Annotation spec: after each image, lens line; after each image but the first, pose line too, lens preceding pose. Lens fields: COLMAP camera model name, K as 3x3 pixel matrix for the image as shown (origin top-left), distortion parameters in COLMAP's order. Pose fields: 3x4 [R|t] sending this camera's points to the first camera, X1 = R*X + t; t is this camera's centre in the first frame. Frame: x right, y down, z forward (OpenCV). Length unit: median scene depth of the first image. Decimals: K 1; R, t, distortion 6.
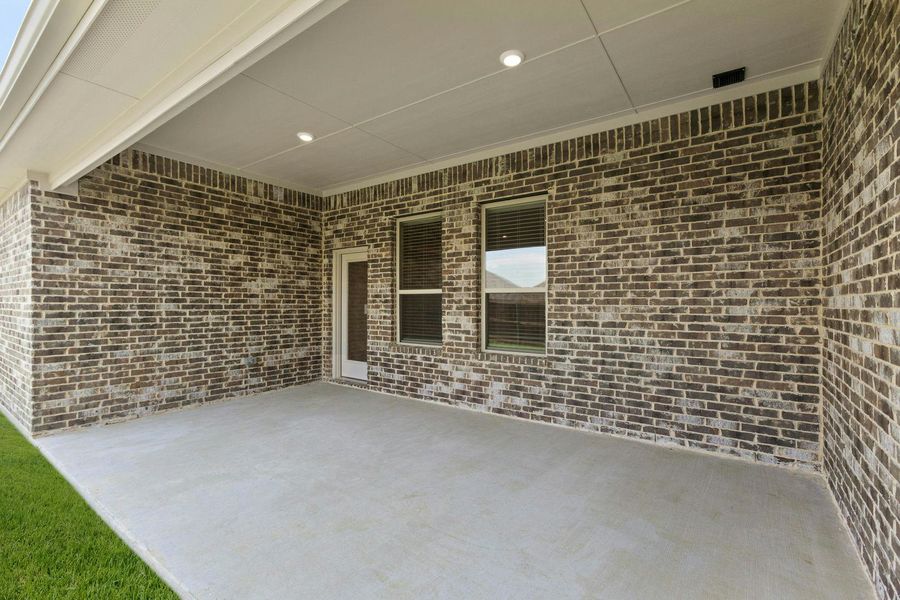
lens RADIAL K [[407.2, 0, 450.4], [0, 407.2, 305.4], [0, 0, 1]] dist [0.000590, -0.000010]
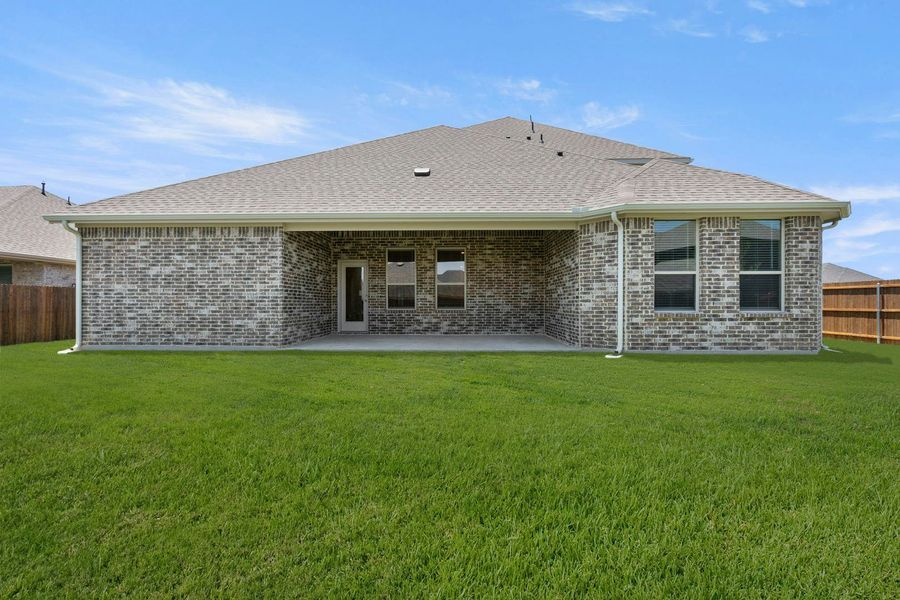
lens RADIAL K [[407.2, 0, 450.6], [0, 407.2, 303.8], [0, 0, 1]] dist [0.000590, -0.000010]
pose [[0.828243, -0.004798, 0.560349, -1.187527], [0.007397, 0.999970, -0.002372, 0.085929], [-0.560321, 0.006109, 0.828253, -1.006974]]
